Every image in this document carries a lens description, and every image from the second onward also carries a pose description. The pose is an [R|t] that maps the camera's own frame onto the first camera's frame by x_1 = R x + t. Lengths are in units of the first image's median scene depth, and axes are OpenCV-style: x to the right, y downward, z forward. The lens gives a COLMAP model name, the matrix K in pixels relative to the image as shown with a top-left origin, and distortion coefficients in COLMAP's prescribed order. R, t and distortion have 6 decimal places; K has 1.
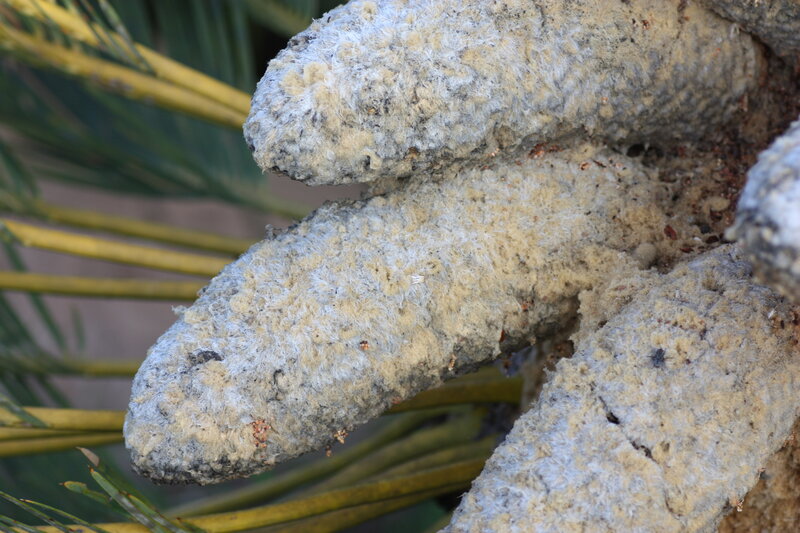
lens RADIAL K [[3313.0, 0, 401.0], [0, 3313.0, 267.2], [0, 0, 1]] dist [0.092564, 0.000000]
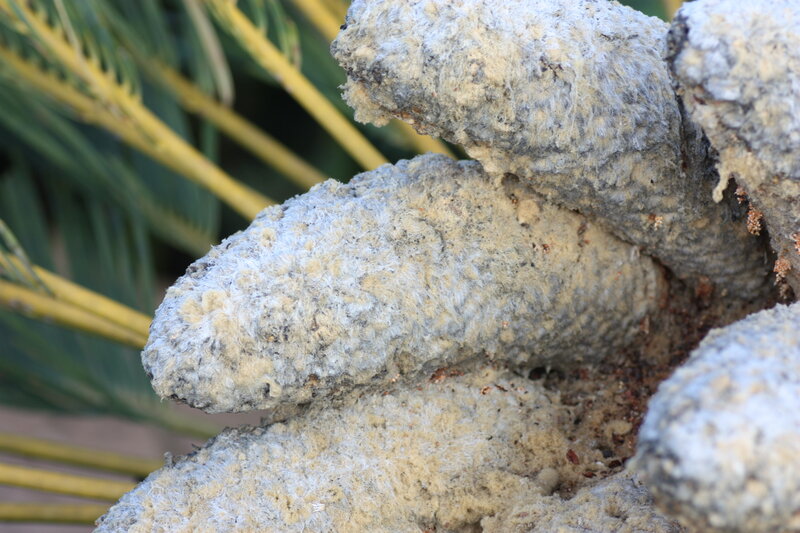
lens RADIAL K [[3313.0, 0, 399.2], [0, 3313.0, 266.7], [0, 0, 1]] dist [0.092564, 0.000000]
pose [[0.999635, -0.005390, 0.026482, 0.003322], [0.006857, 0.998429, -0.055617, -0.012870], [-0.026140, 0.055779, 0.998101, 0.006427]]
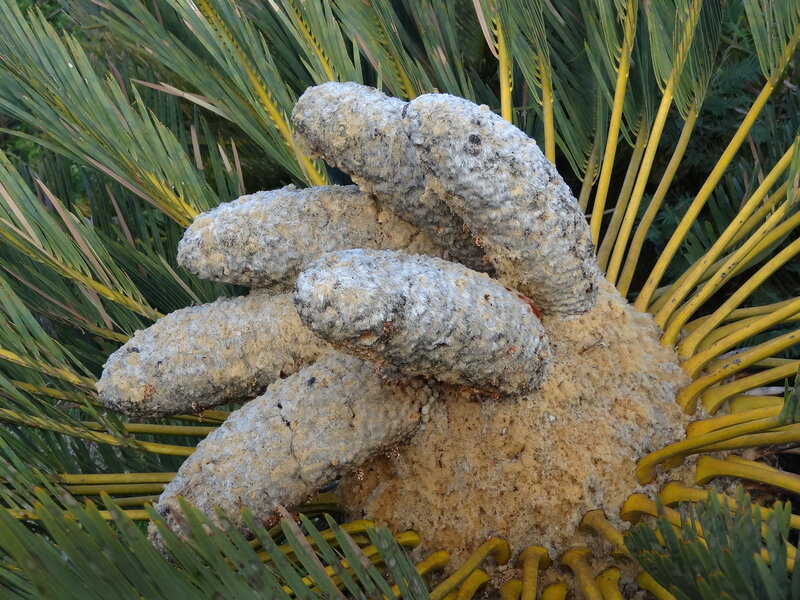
lens RADIAL K [[1645.6, 0, 399.7], [0, 1645.6, 299.9], [0, 0, 1]] dist [-0.060533, 0.000000]
pose [[0.920959, 0.164498, -0.353234, 0.443442], [-0.223987, 0.965272, -0.134464, 0.096017], [0.318847, 0.202955, 0.925821, 0.103122]]
